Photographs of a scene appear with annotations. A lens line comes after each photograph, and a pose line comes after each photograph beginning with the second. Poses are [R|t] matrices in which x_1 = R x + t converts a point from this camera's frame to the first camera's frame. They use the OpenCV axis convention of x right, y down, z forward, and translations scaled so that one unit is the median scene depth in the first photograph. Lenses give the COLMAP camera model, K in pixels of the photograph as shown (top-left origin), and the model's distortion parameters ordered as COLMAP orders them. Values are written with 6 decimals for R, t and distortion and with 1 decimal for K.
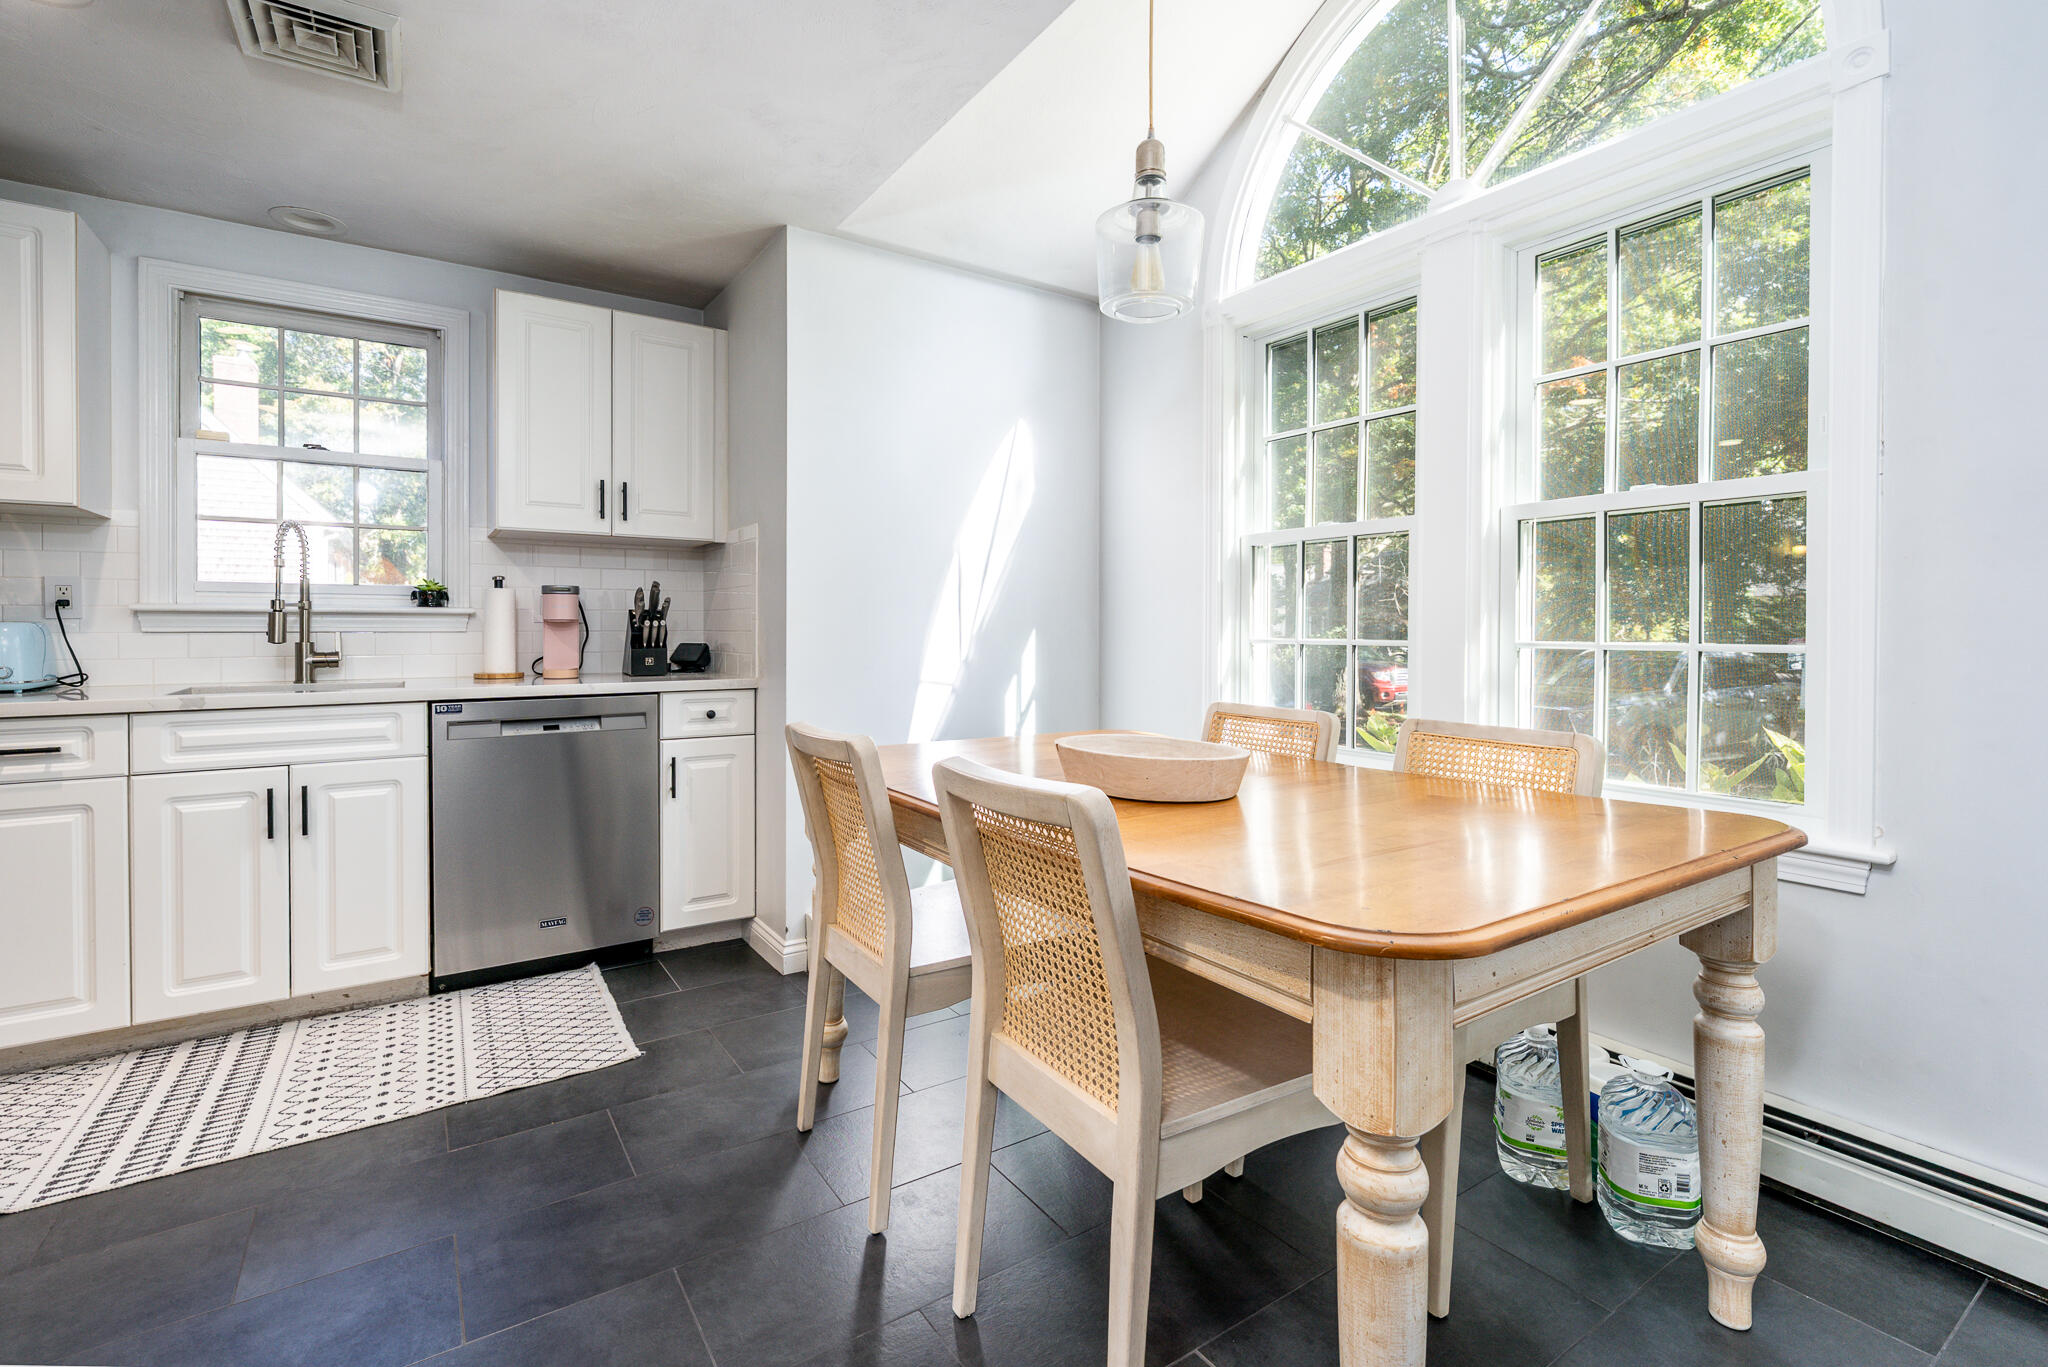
lens RADIAL K [[952.3, 0, 1030.8], [0, 952.3, 635.5], [0, 0, 1]] dist [-0.001860, -0.000264]
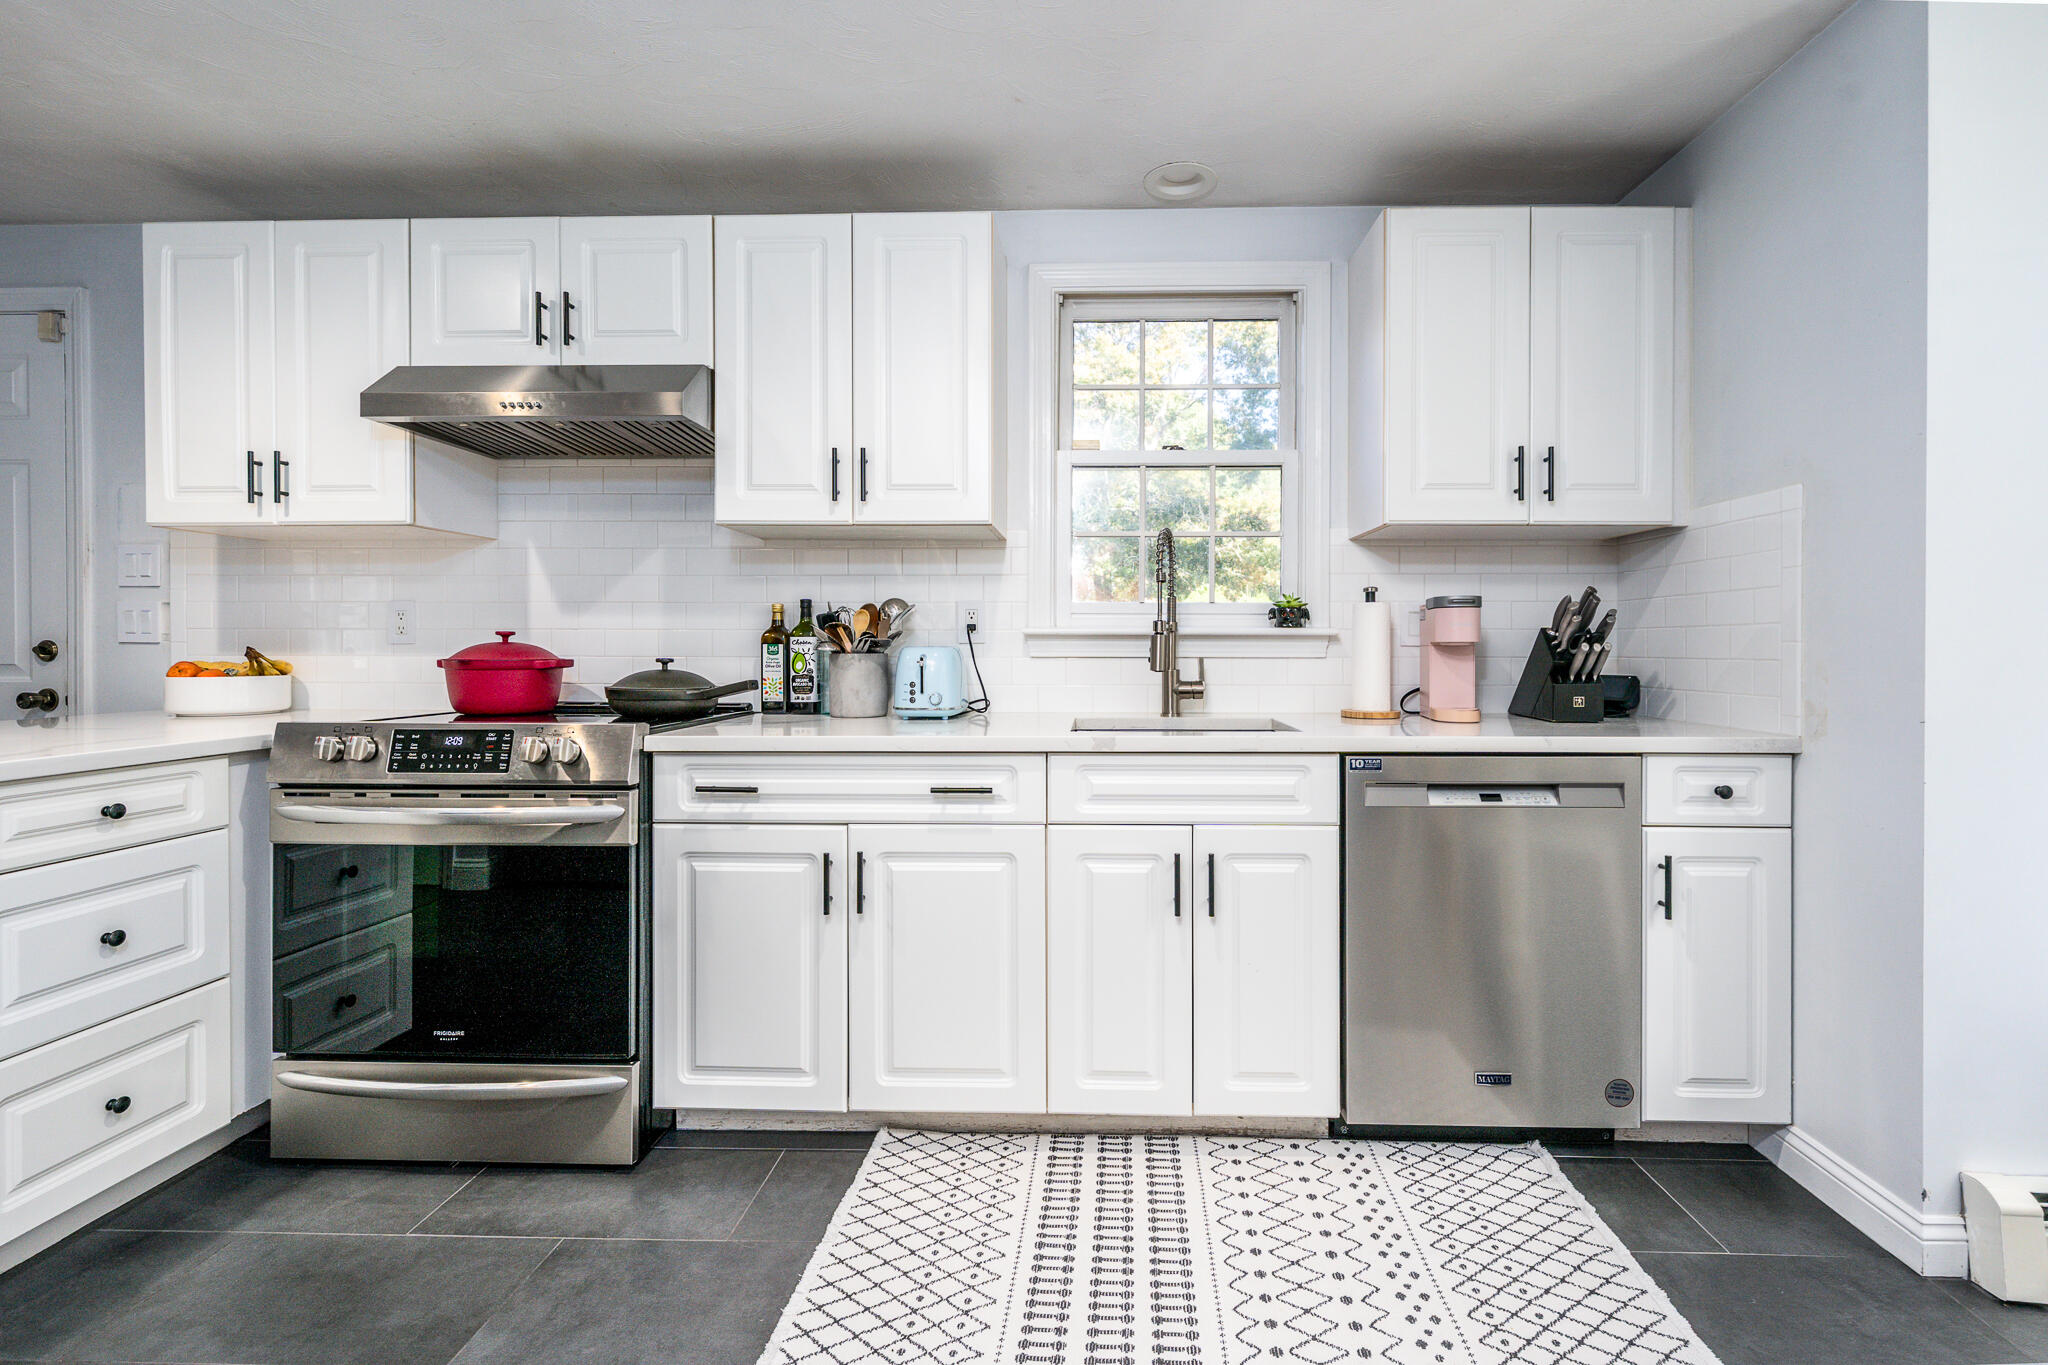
lens RADIAL K [[896.9, 0, 1031.6], [0, 896.9, 652.1], [0, 0, 1]] dist [-0.000707, -0.000508]
pose [[0.798485, 0.004298, -0.602000, -0.379311], [-0.005624, 0.999984, -0.000320, -0.007874], [0.601989, 0.003641, 0.798496, 0.273235]]
